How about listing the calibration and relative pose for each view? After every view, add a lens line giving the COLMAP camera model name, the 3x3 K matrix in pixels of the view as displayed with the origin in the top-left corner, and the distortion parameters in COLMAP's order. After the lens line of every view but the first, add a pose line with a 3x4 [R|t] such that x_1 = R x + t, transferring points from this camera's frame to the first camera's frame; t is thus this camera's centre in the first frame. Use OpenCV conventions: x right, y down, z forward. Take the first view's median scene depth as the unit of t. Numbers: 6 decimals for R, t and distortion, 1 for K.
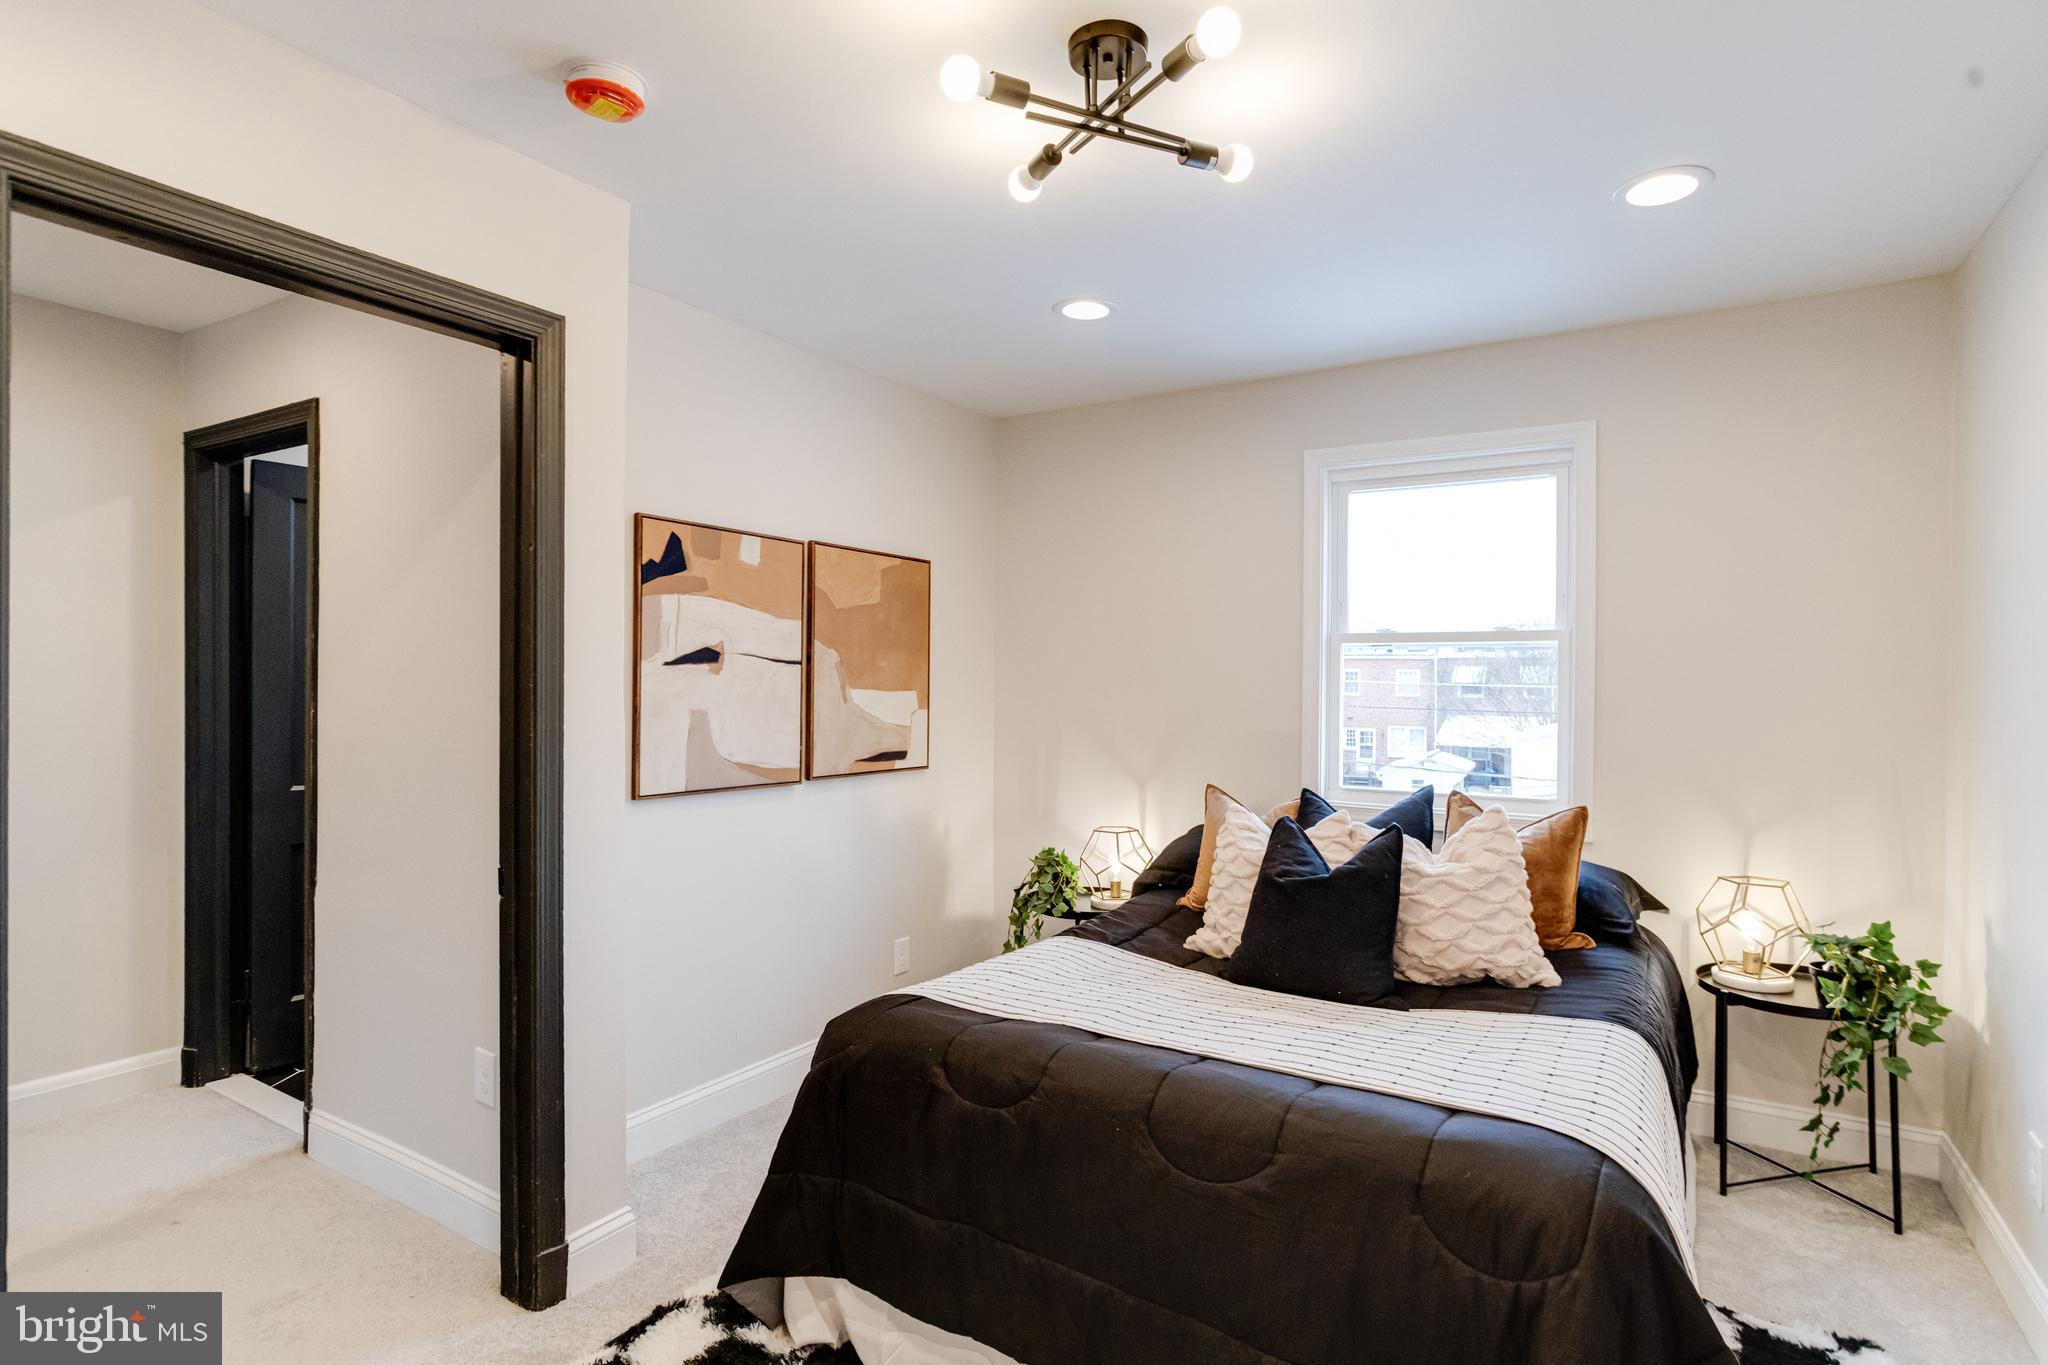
lens RADIAL K [[1020.1, 0, 1024.0], [0, 1020.1, 682.5], [0, 0, 1]] dist [-0.011731, 0.000016]
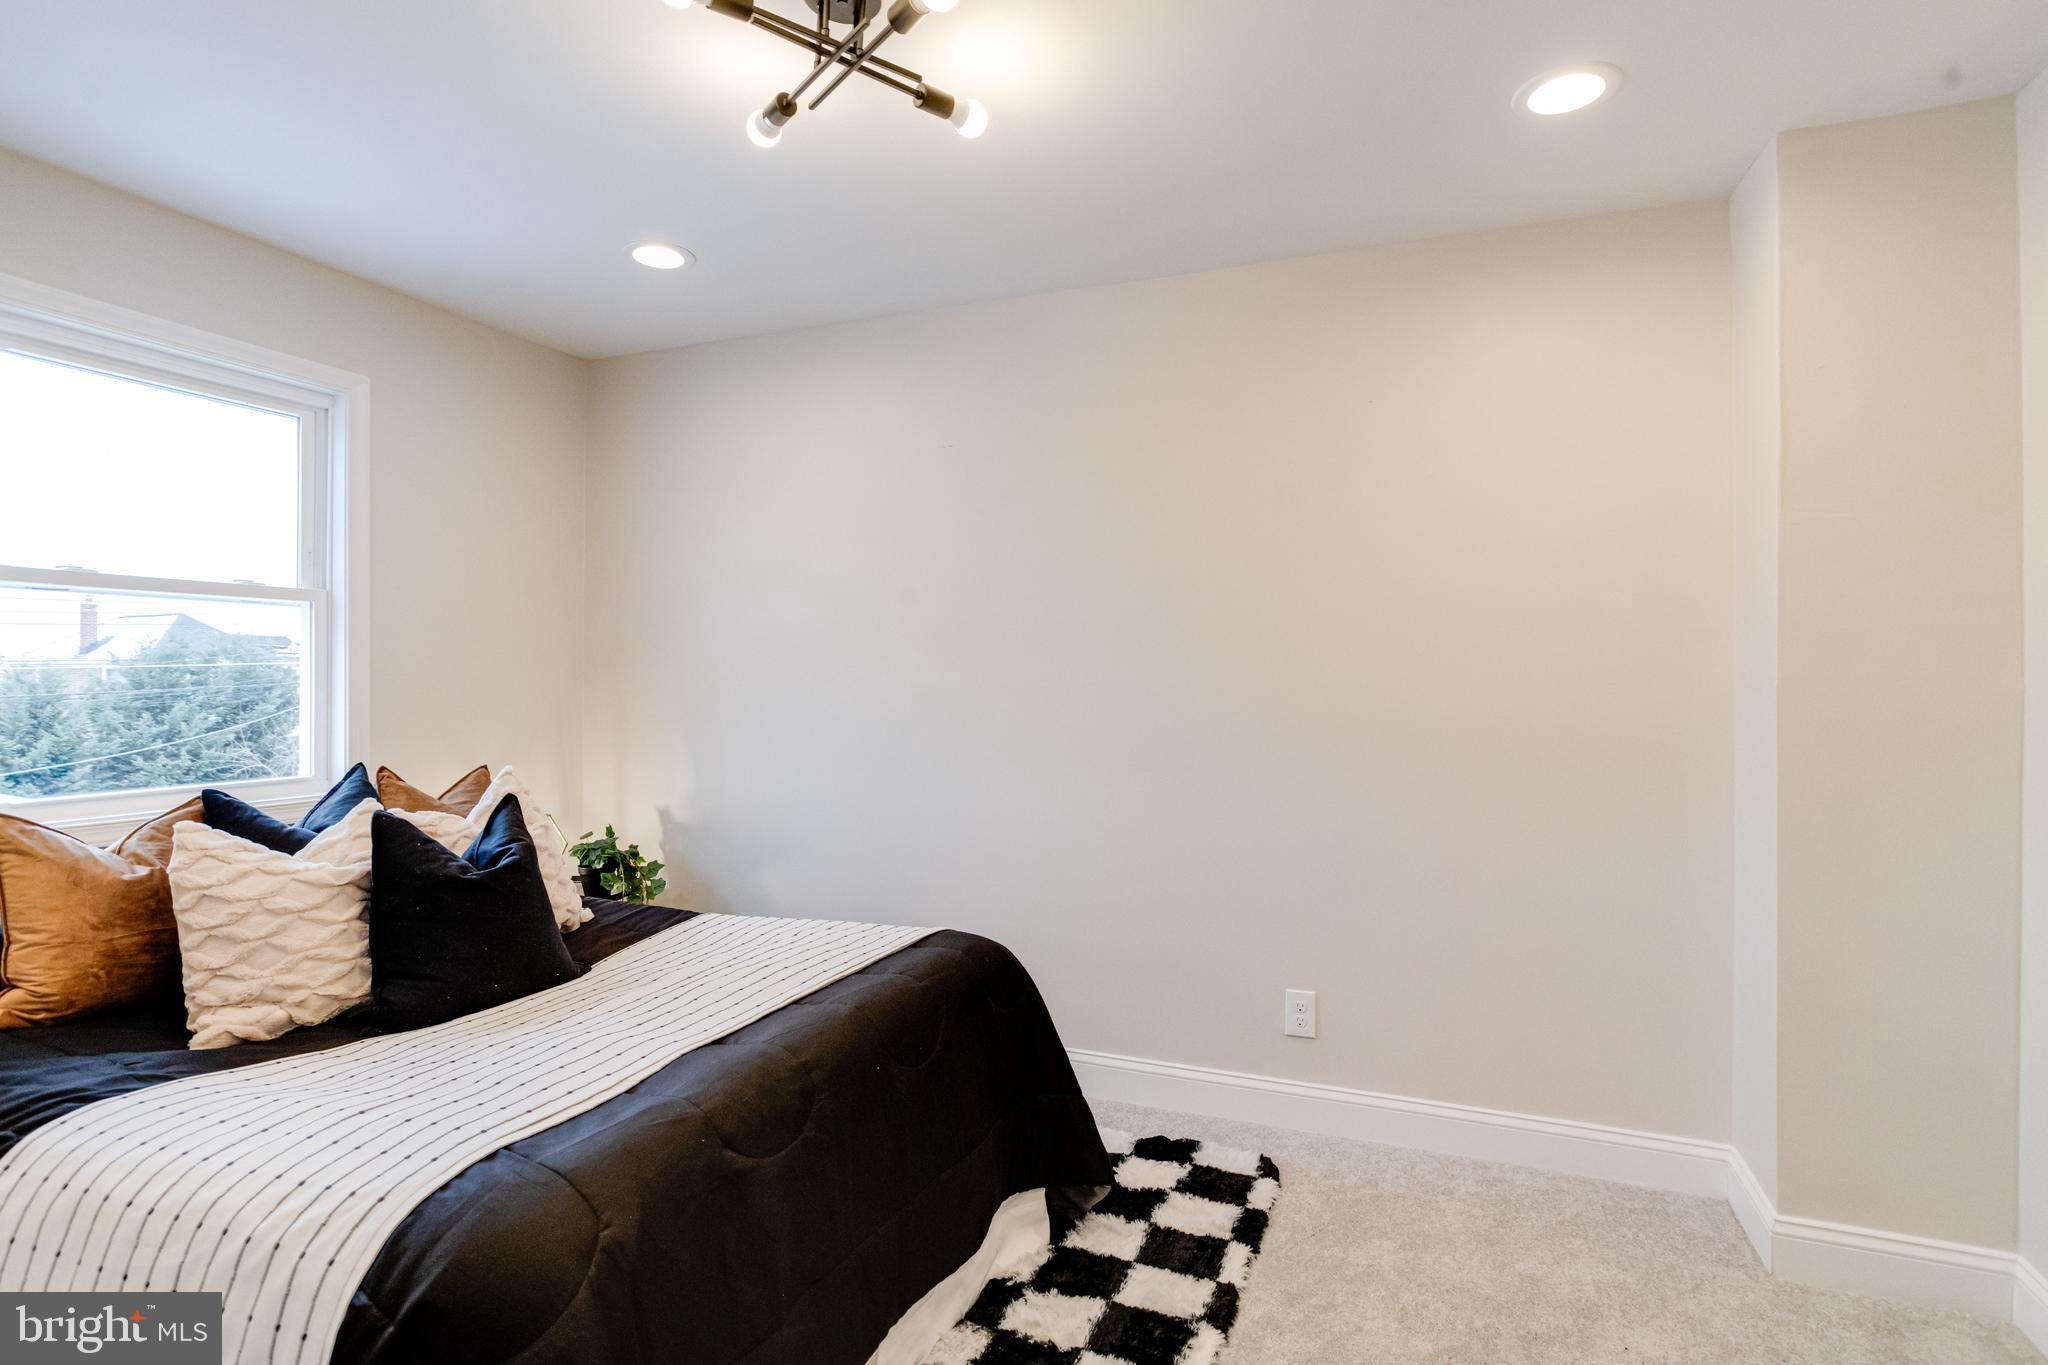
lens RADIAL K [[1020.1, 0, 1024.0], [0, 1020.1, 682.5], [0, 0, 1]] dist [-0.011731, 0.000016]
pose [[-0.169680, -0.009152, 0.985457, -1.072842], [-0.000813, 0.999958, 0.009147, 0.048220], [-0.985499, 0.000751, -0.169680, 1.178170]]
